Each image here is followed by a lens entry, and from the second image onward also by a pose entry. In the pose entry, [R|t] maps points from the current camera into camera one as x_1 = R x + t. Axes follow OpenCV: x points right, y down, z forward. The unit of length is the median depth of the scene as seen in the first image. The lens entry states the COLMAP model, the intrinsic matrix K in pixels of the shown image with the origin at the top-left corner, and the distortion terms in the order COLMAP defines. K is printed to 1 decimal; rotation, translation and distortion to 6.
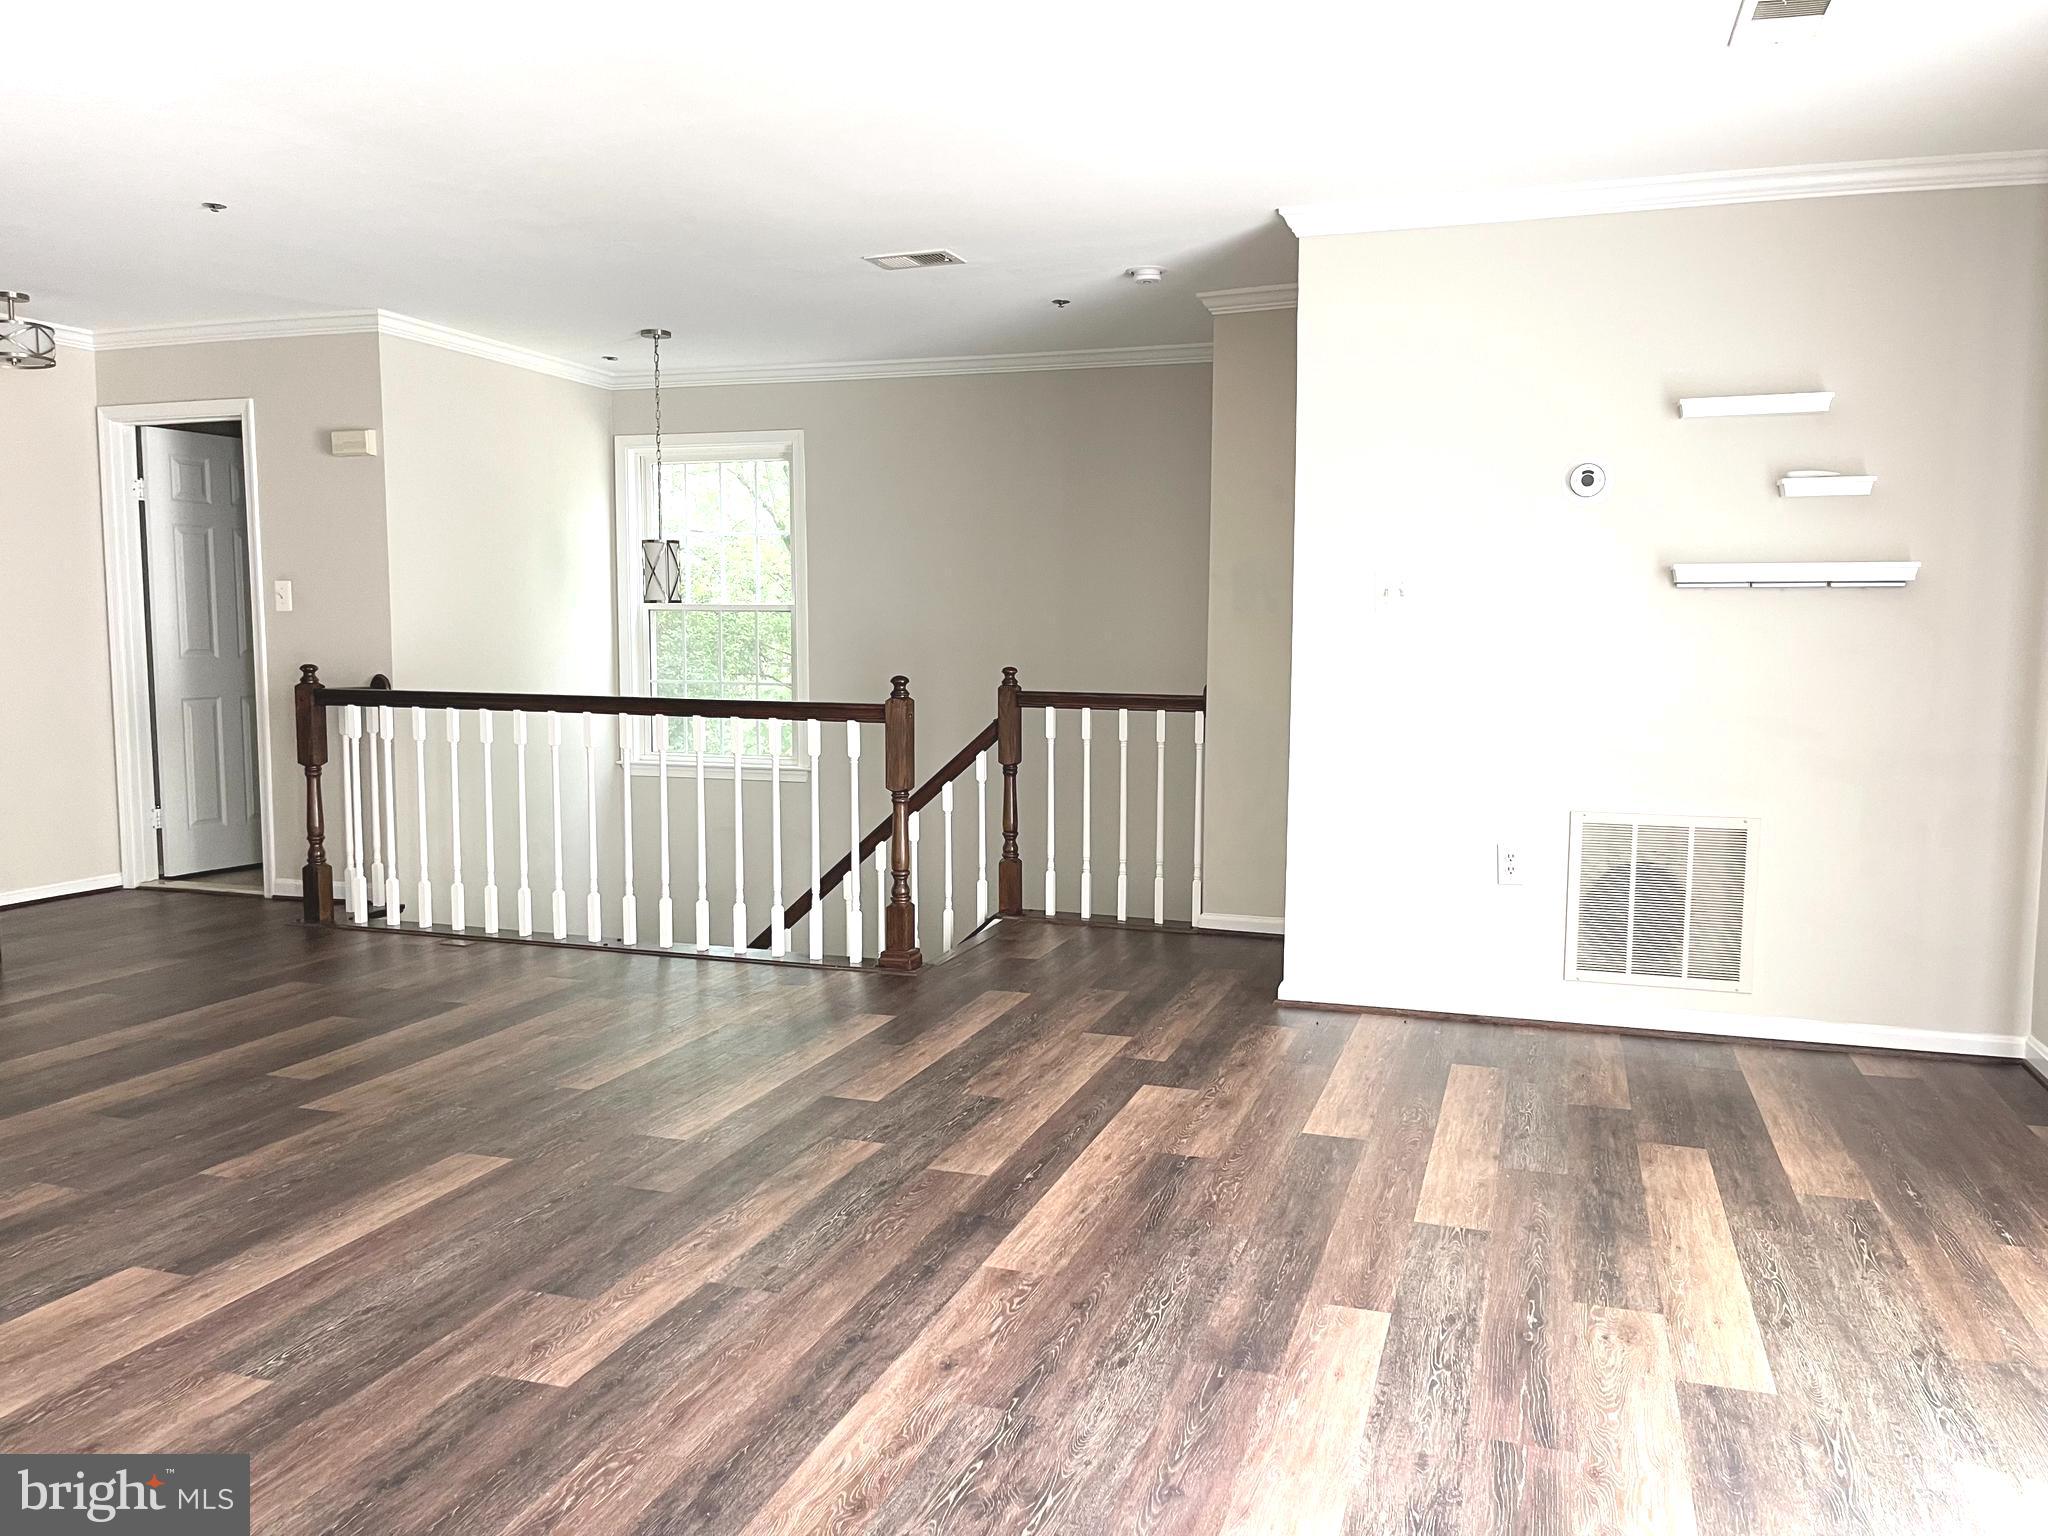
lens RADIAL K [[1543.9, 0, 1023.7], [0, 1543.9, 765.6], [0, 0, 1]] dist [0.055278, -0.074251]
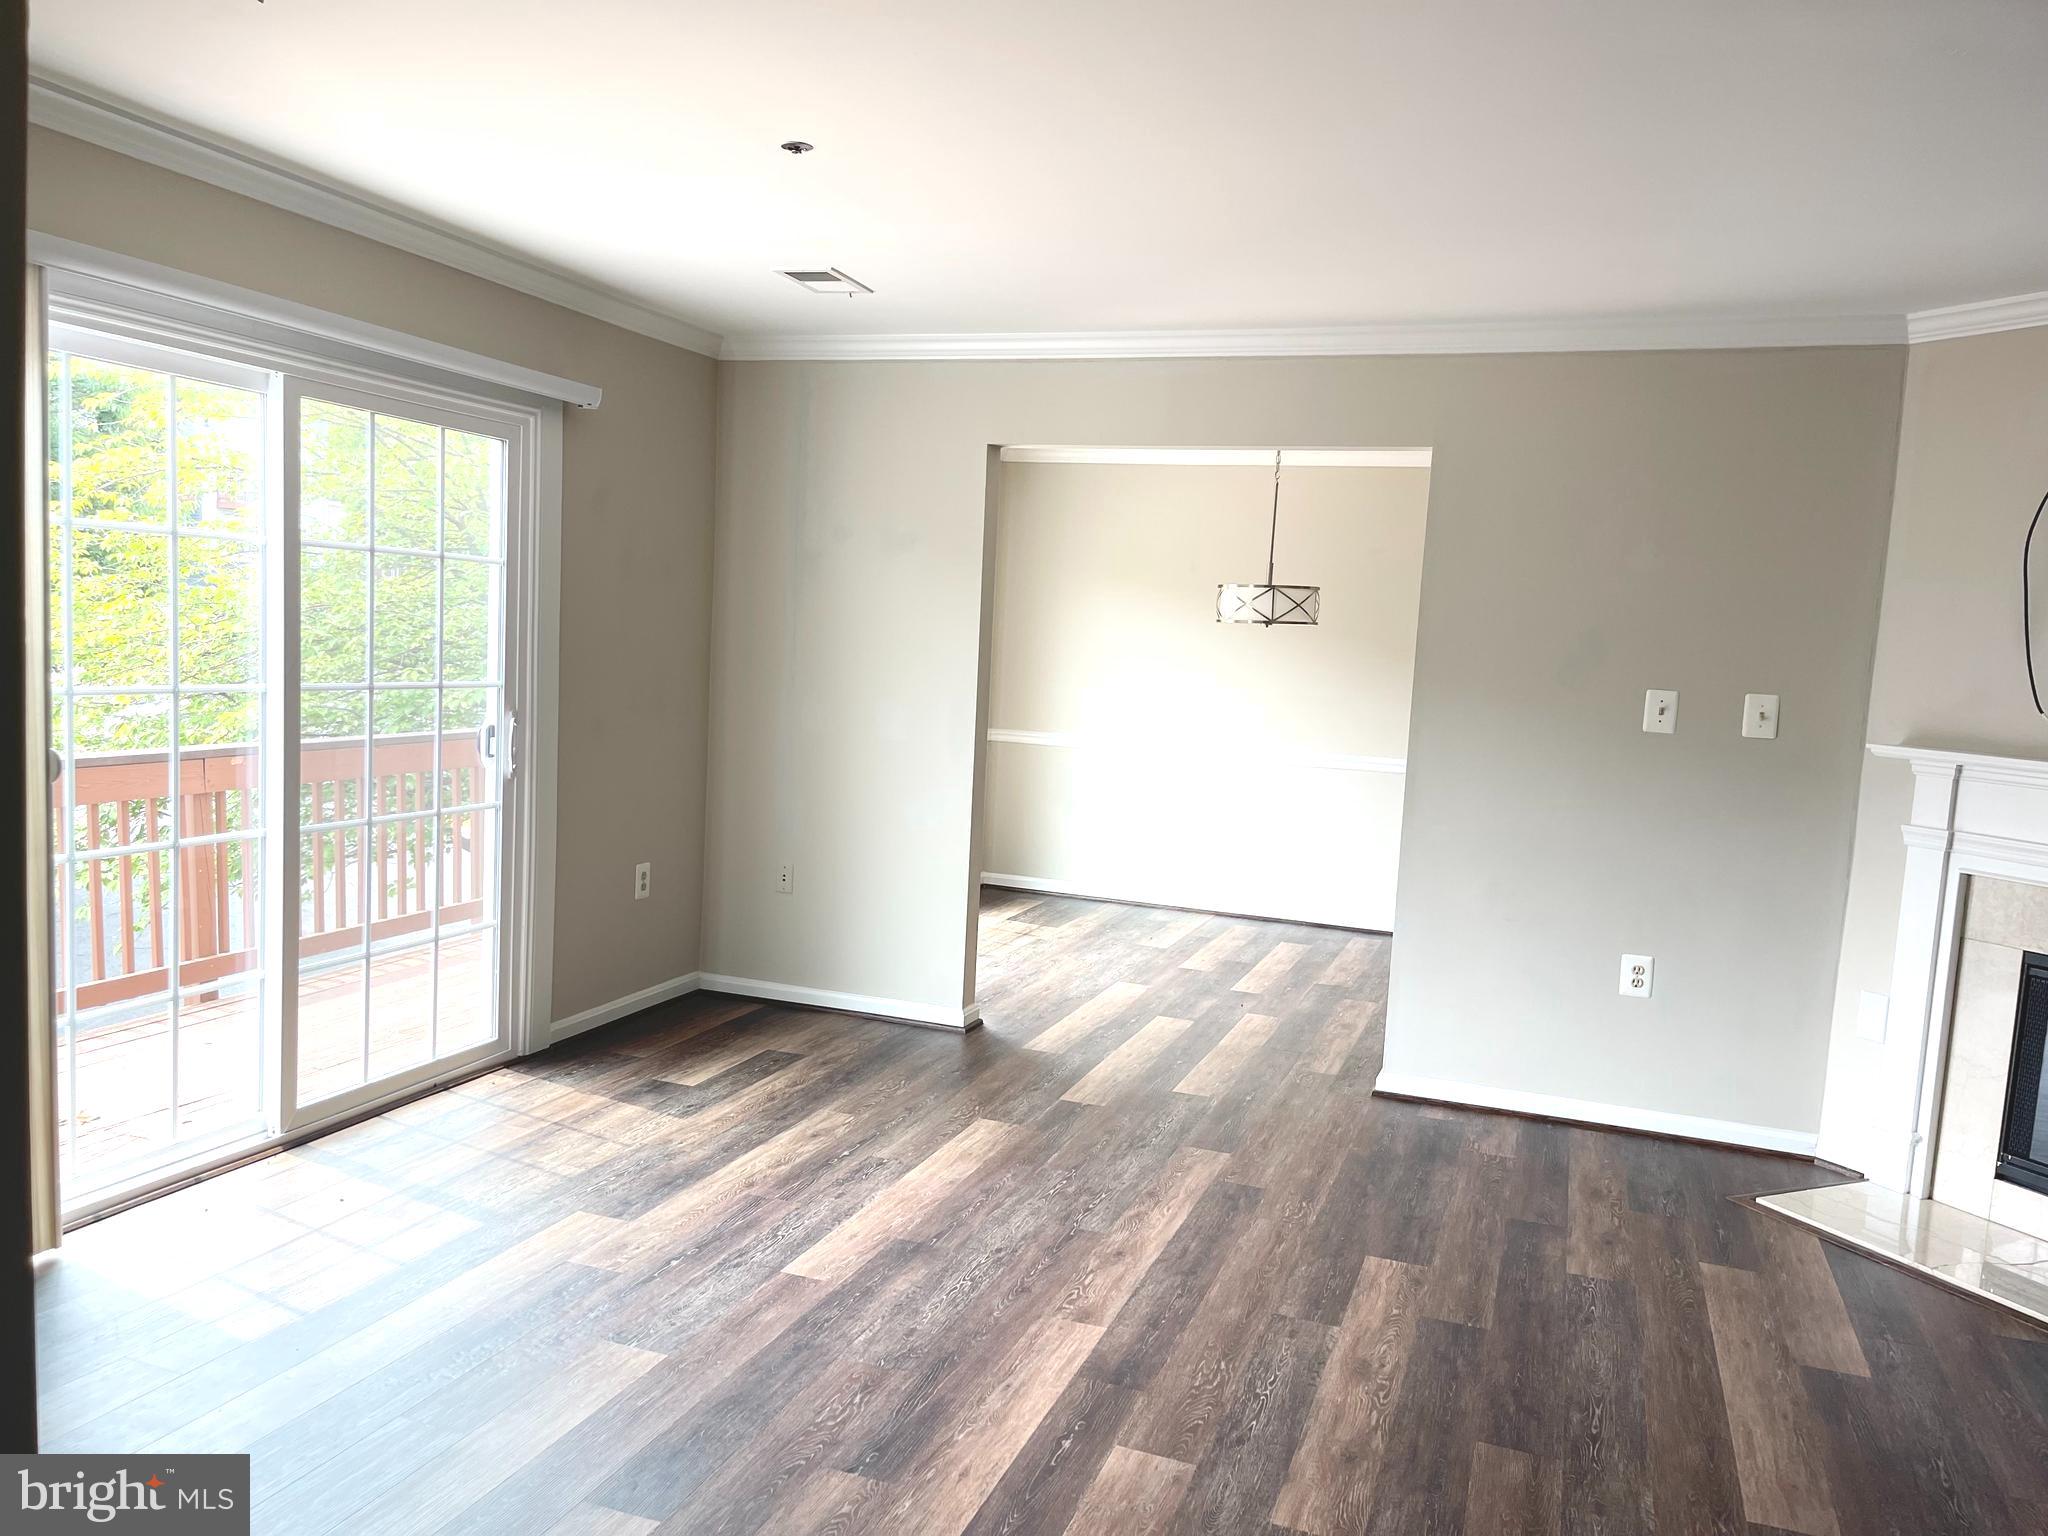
lens RADIAL K [[1543.9, 0, 1019.4], [0, 1543.9, 767.7], [0, 0, 1]] dist [0.055278, -0.074251]
pose [[-0.998309, -0.056366, 0.014225, 0.042558], [-0.053066, 0.983504, 0.172929, -0.262323], [-0.023738, 0.171882, -0.984832, 2.017262]]
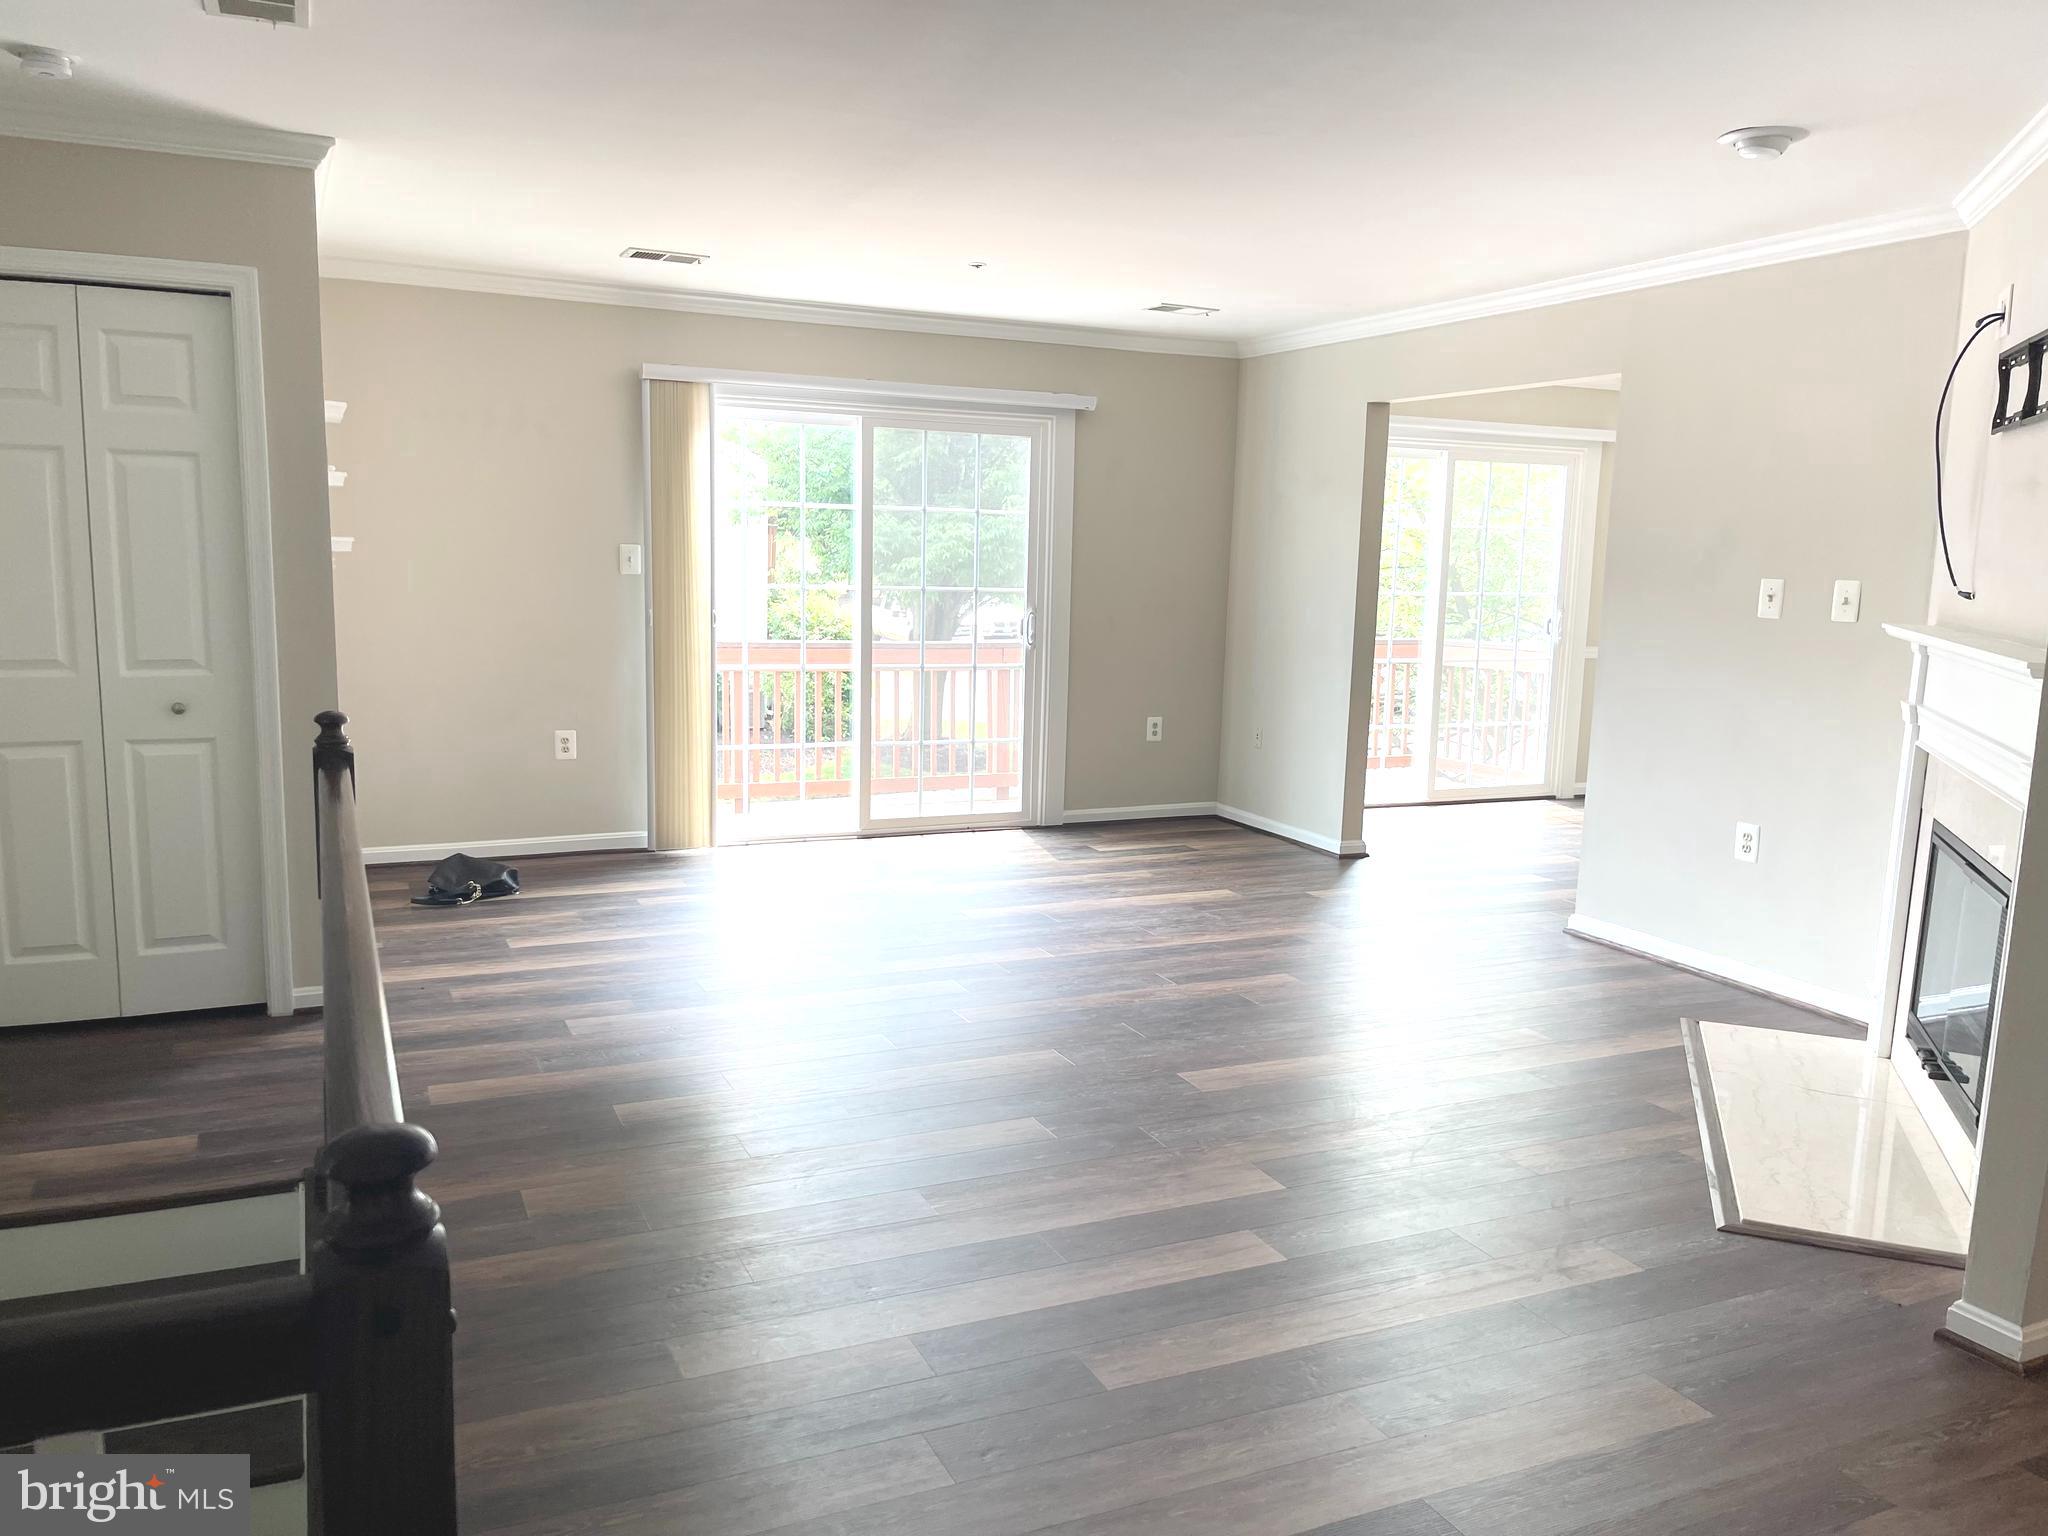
lens RADIAL K [[1543.9, 0, 1017.3], [0, 1543.9, 767.4], [0, 0, 1]] dist [0.055278, -0.074251]
pose [[-0.685552, -0.123008, 0.717557, -1.289630], [0.037548, 0.978337, 0.203586, -0.277475], [-0.727055, 0.166512, -0.666082, 2.211150]]
